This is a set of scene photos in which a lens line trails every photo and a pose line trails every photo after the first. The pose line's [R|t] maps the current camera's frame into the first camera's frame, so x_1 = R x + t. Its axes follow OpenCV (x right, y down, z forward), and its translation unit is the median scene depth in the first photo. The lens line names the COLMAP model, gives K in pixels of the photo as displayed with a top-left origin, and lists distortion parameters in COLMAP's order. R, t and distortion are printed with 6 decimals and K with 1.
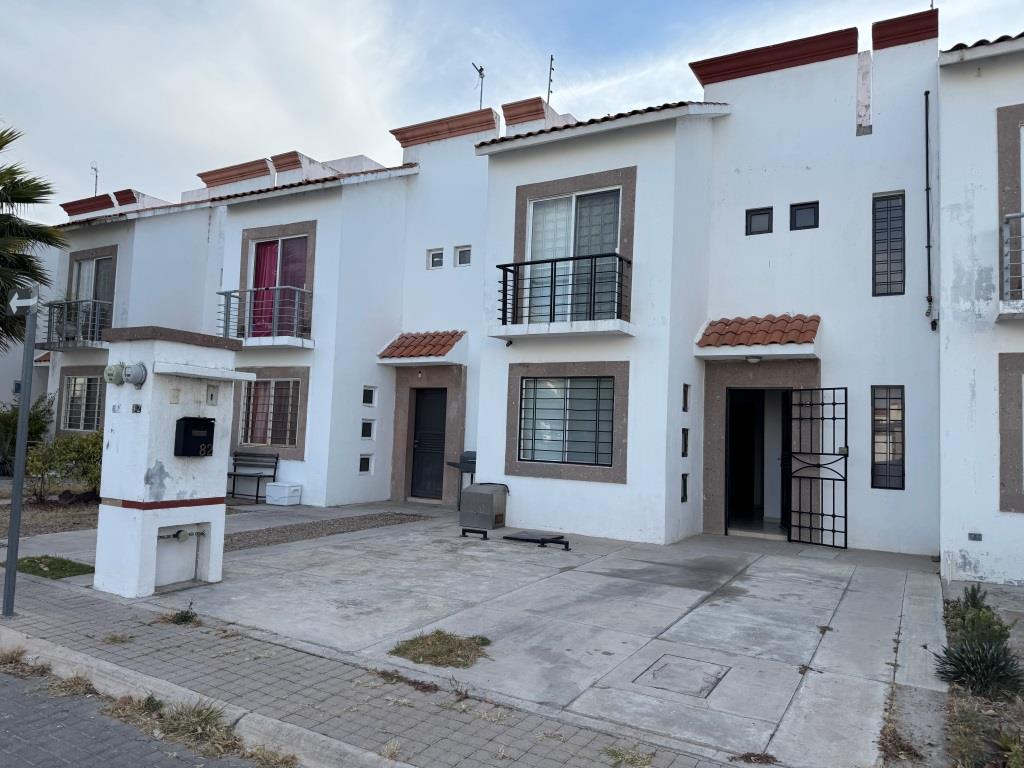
lens RADIAL K [[721.7, 0, 509.6], [0, 721.7, 387.1], [0, 0, 1]] dist [0.035111, -0.037755]
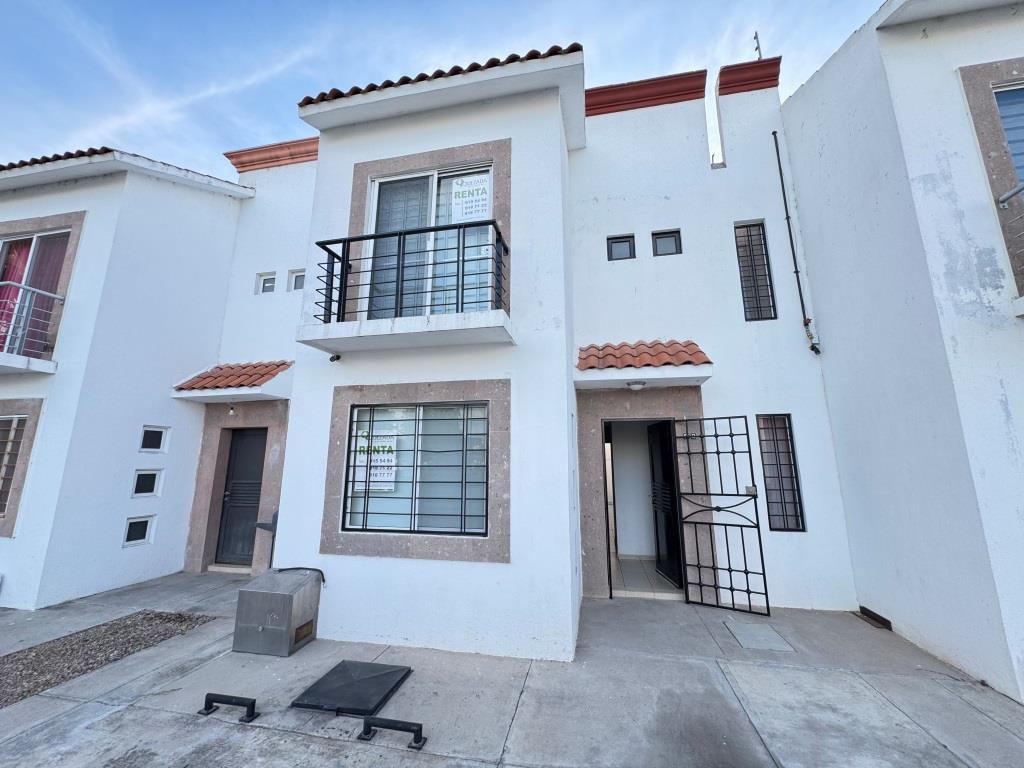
lens RADIAL K [[411.1, 0, 511.0], [0, 411.1, 380.3], [0, 0, 1]] dist [-0.006142, 0.001015]
pose [[0.947744, 0.024923, 0.318057, 0.035919], [0.016025, 0.991966, -0.125482, 0.014295], [-0.318629, 0.124022, 0.939731, 0.573578]]
